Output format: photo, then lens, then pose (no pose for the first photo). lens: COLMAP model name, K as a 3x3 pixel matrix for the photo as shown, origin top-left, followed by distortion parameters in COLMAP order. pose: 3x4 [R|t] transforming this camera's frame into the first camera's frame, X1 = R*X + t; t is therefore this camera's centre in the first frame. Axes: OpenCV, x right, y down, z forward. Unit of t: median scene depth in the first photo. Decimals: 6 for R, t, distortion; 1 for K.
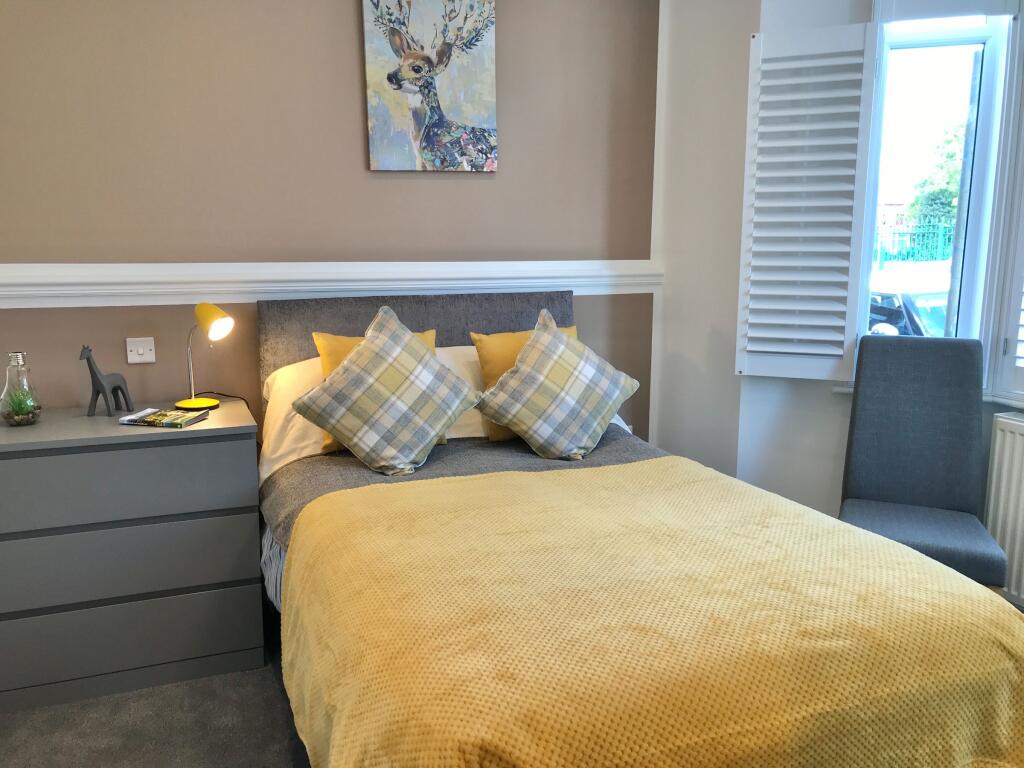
lens RADIAL K [[833.5, 0, 498.5], [0, 833.5, 370.5], [0, 0, 1]] dist [0.042527, -0.075367]
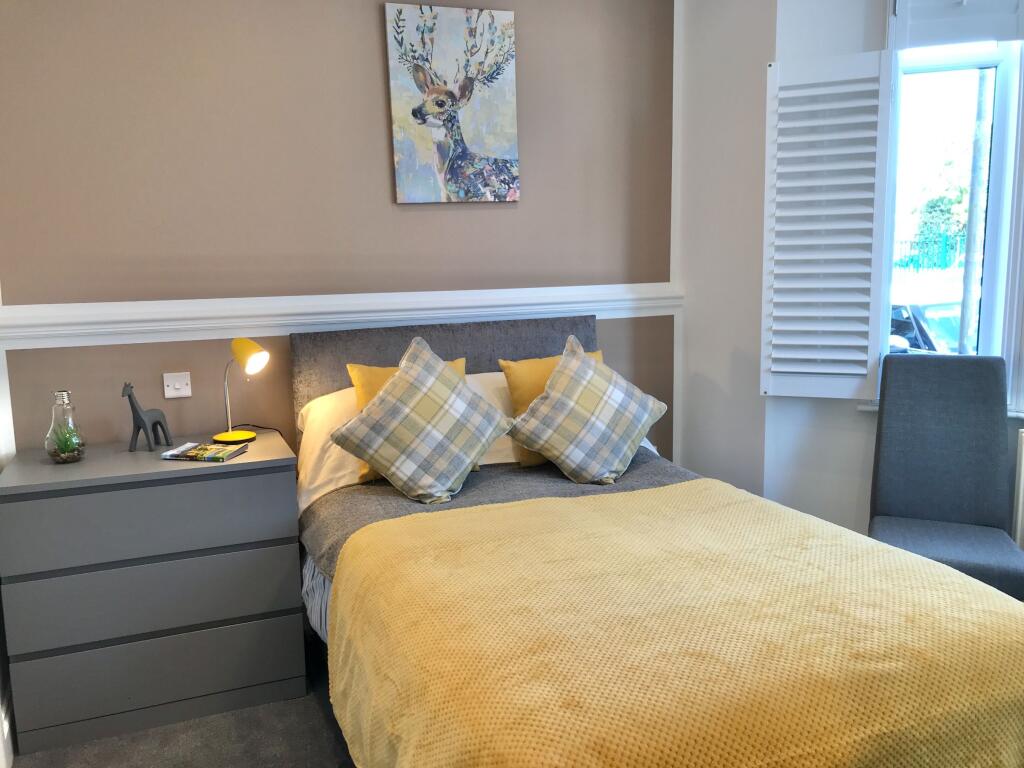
lens RADIAL K [[833.5, 0, 498.5], [0, 833.5, 370.5], [0, 0, 1]] dist [0.042527, -0.075367]
pose [[0.999747, -0.022140, -0.003925, -0.032890], [0.022058, 0.999560, -0.019854, -0.013173], [0.004363, 0.019763, 0.999795, -0.018822]]
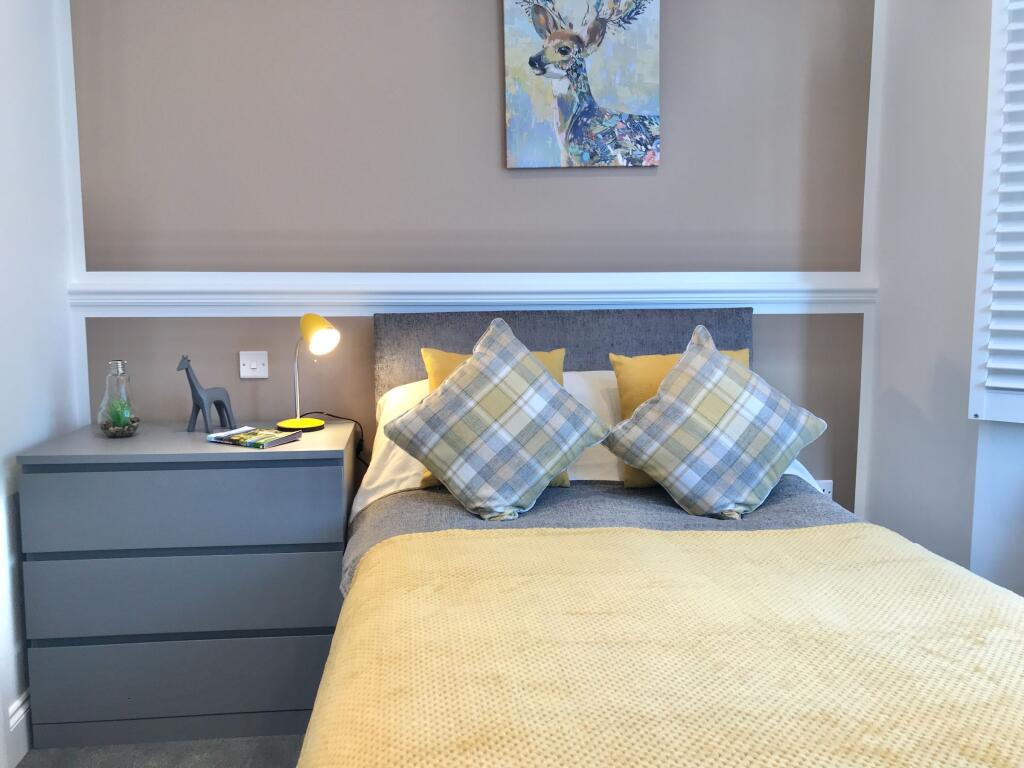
lens RADIAL K [[833.5, 0, 498.5], [0, 833.5, 370.5], [0, 0, 1]] dist [0.042527, -0.075367]
pose [[0.959554, 0.026646, -0.280261, 0.099256], [-0.040766, 0.998170, -0.044674, 0.013534], [0.278558, 0.054292, 0.958884, 0.187124]]
